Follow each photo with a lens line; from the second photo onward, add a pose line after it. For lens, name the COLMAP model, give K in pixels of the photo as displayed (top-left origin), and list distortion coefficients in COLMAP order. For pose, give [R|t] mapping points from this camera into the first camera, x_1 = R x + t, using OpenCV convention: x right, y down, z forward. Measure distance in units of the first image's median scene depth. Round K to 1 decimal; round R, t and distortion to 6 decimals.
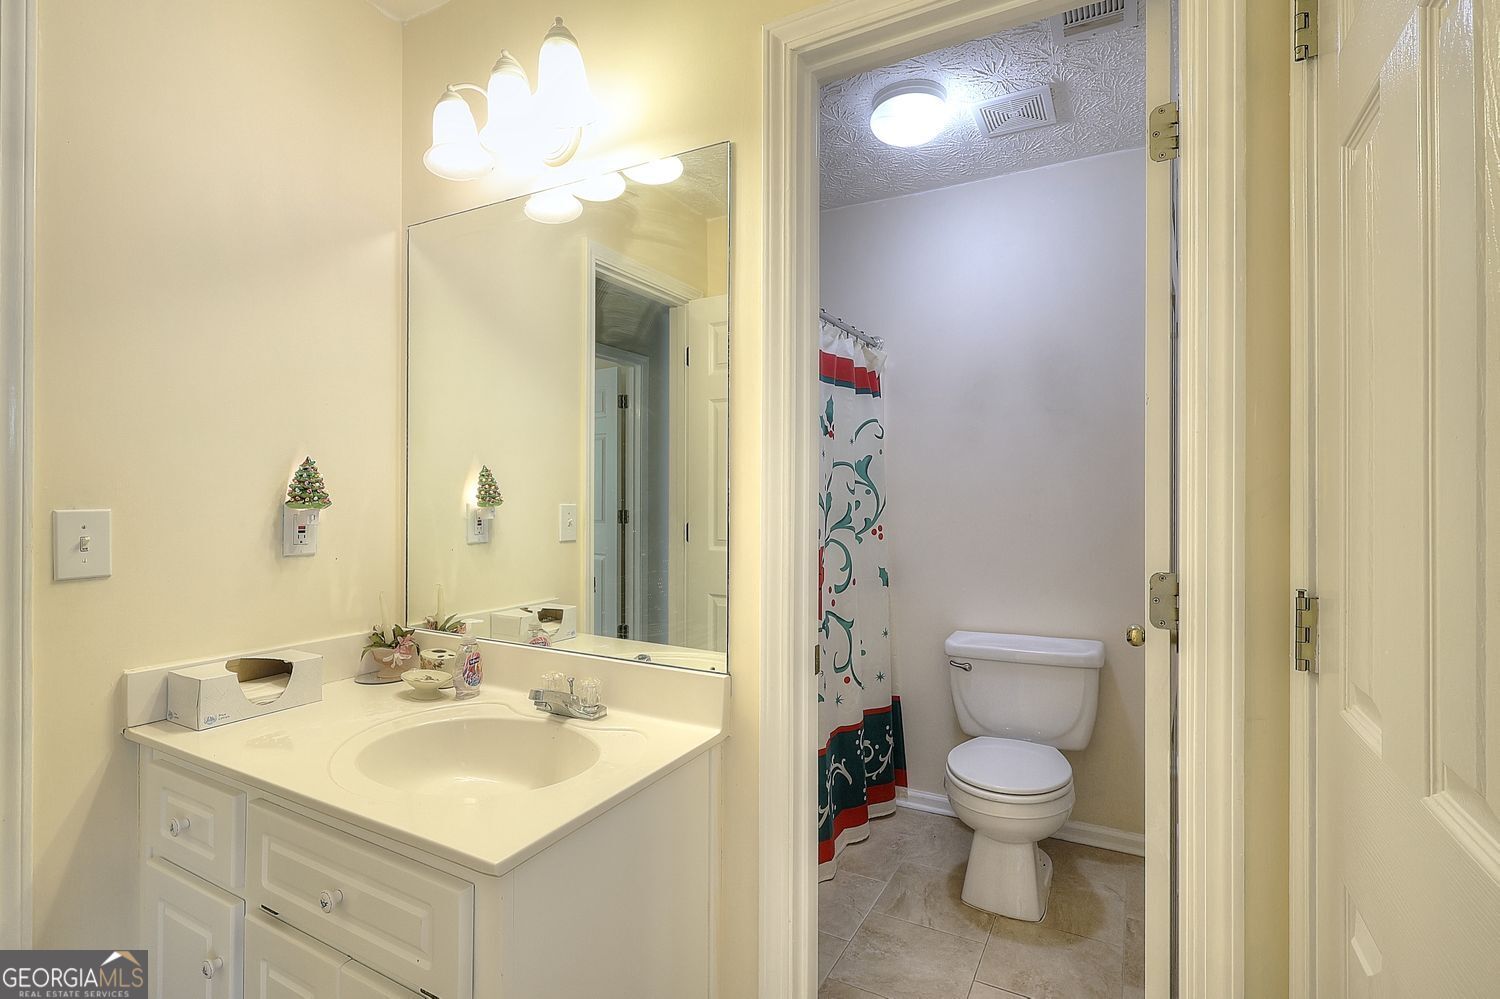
lens RADIAL K [[725.3, 0, 753.5], [0, 725.3, 501.8], [0, 0, 1]] dist [-0.003938, -0.000548]
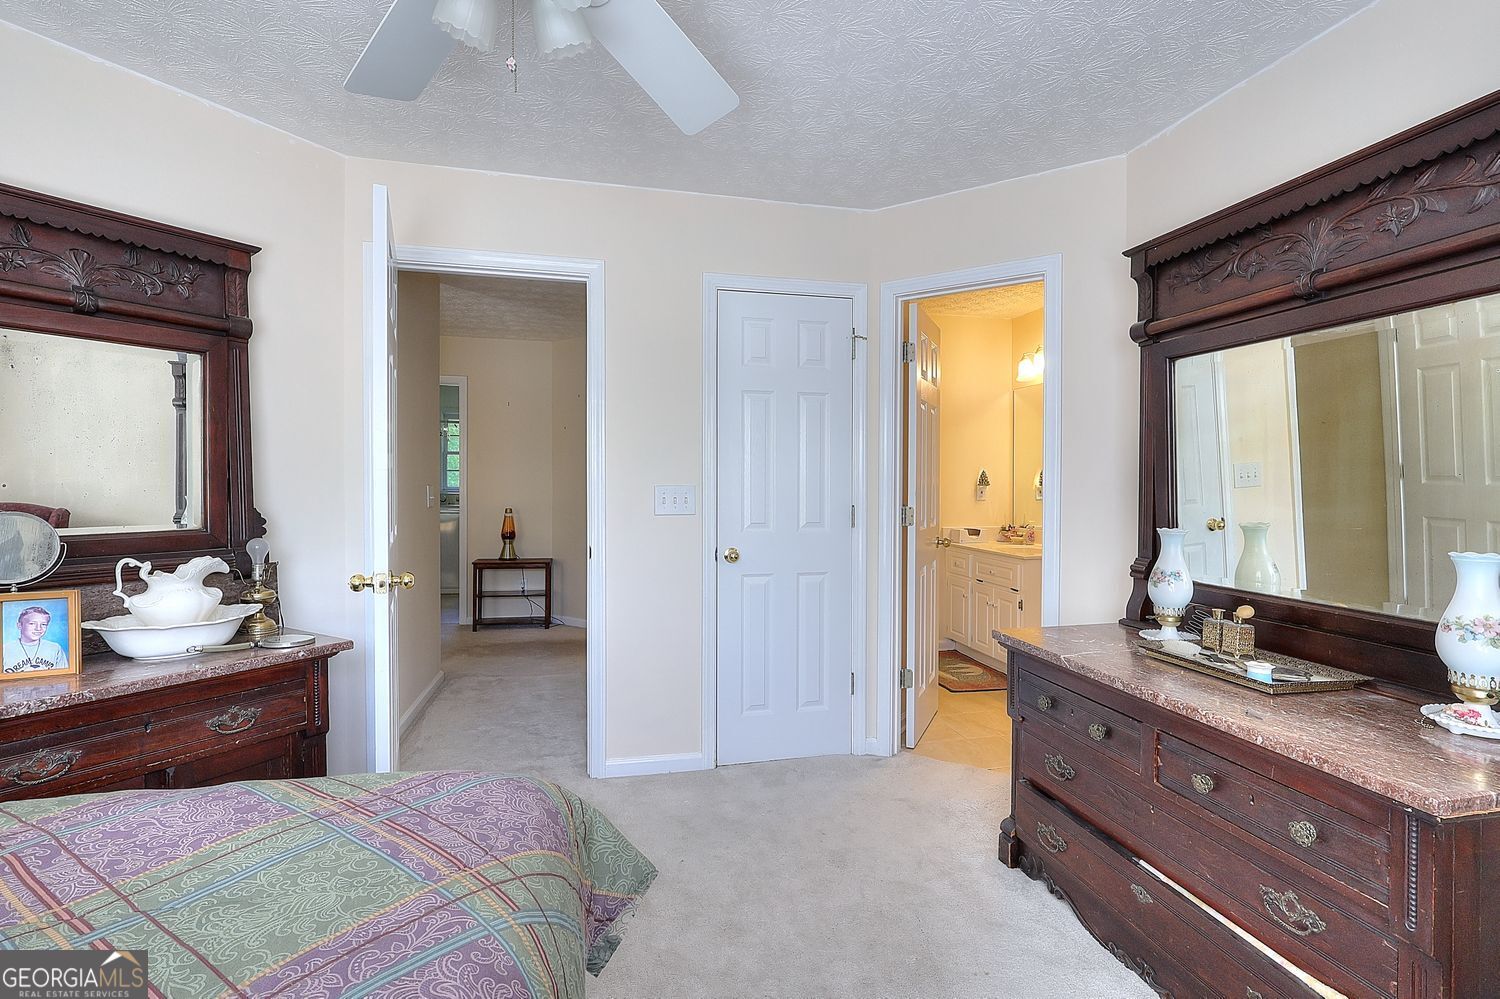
lens RADIAL K [[689.4, 0, 758.8], [0, 689.4, 486.5], [0, 0, 1]] dist [-0.006724, 0.002244]
pose [[0.677372, 0.002618, -0.735636, 0.954877], [0.001440, 0.999987, 0.004885, -0.005084], [0.735639, -0.004368, 0.677360, -1.798166]]
